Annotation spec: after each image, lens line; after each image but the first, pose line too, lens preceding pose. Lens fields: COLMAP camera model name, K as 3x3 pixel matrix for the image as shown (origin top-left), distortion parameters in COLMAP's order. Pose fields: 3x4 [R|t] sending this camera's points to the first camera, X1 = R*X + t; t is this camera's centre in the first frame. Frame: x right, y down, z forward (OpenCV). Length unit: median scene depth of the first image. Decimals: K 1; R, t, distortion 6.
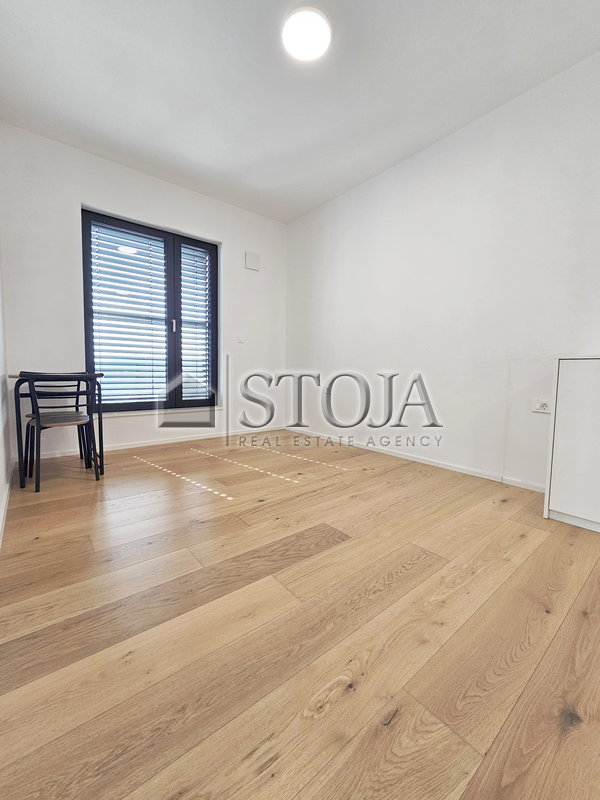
lens RADIAL K [[322.9, 0, 291.4], [0, 322.9, 397.3], [0, 0, 1]] dist [-0.000770, -0.001266]
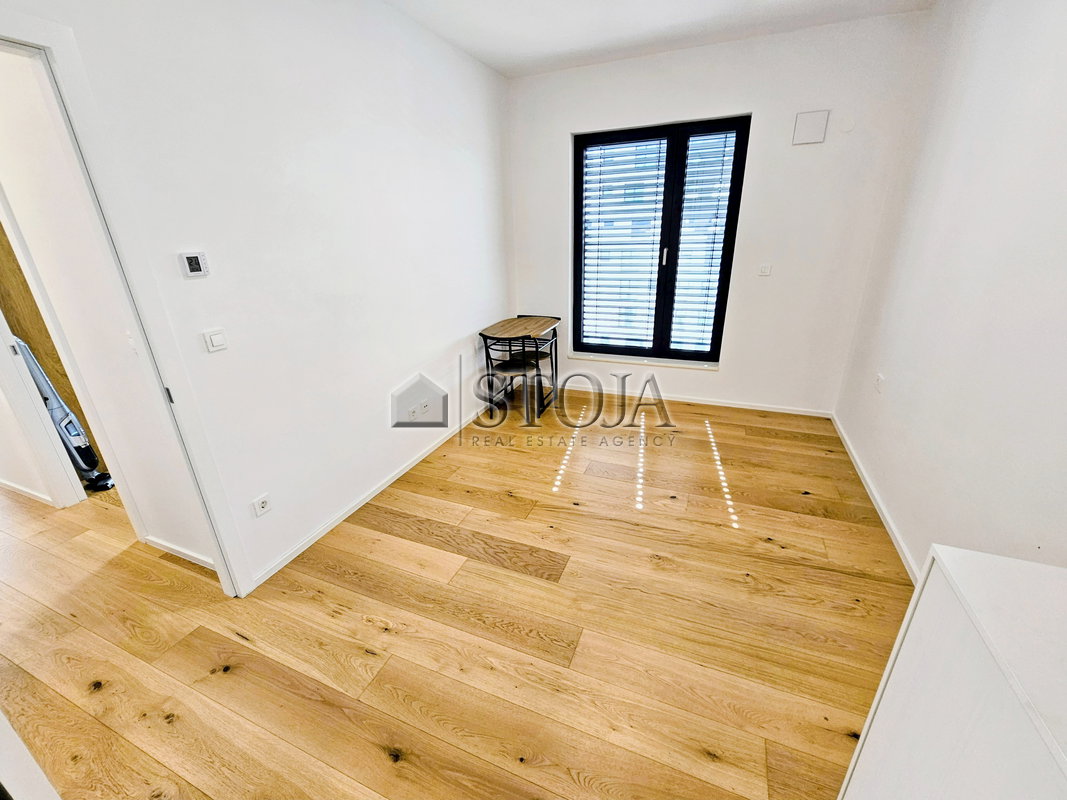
lens RADIAL K [[430.7, 0, 525.6], [0, 430.7, 406.8], [0, 0, 1]] dist [-0.000770, -0.001266]
pose [[0.481333, 0.291433, -0.826671, 1.037952], [-0.030902, 0.948165, 0.316272, -0.455223], [0.875993, -0.126686, 0.465389, 0.392124]]
